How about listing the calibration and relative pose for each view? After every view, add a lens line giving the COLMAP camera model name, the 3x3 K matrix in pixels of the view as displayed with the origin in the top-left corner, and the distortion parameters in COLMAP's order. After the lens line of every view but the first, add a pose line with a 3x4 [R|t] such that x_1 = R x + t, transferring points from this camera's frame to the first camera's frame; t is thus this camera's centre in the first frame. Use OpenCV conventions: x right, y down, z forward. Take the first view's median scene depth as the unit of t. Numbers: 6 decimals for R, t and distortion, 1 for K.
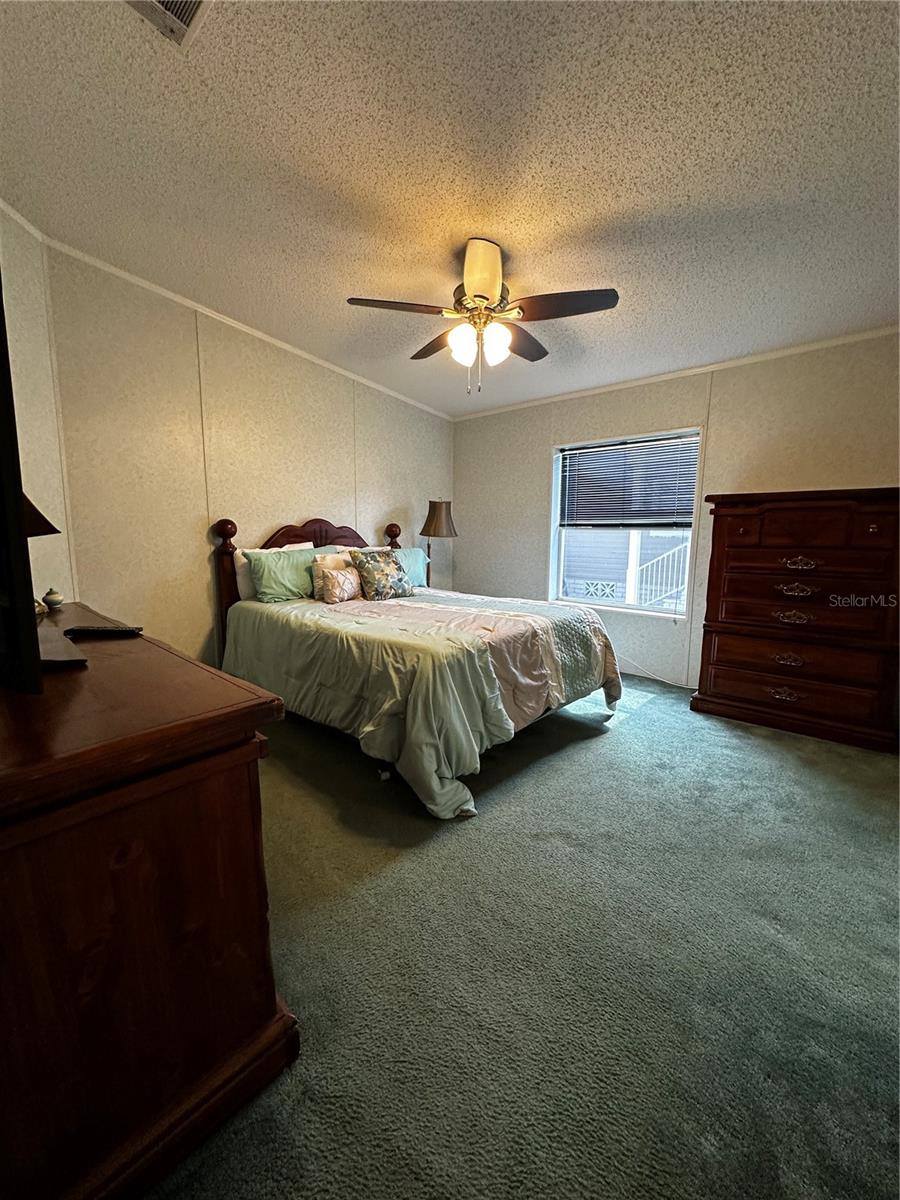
lens RADIAL K [[474.9, 0, 450.0], [0, 474.9, 600.0], [0, 0, 1]] dist [0.000728, 0.000099]
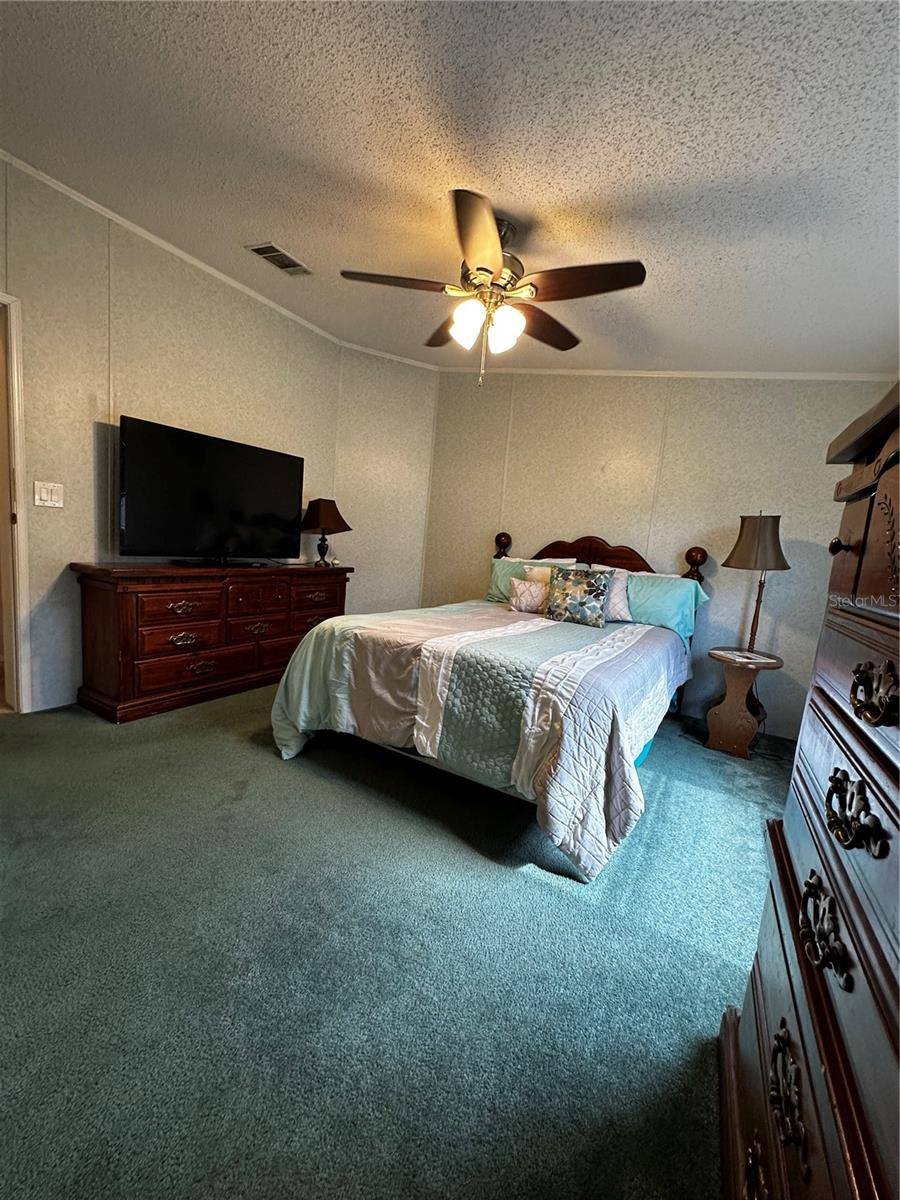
lens RADIAL K [[474.9, 0, 450.0], [0, 474.9, 600.0], [0, 0, 1]] dist [0.000728, 0.000099]
pose [[0.204007, 0.131603, -0.970083, 0.872305], [-0.220879, 0.971559, 0.085353, -0.089523], [0.953726, 0.196859, 0.227273, 0.743170]]
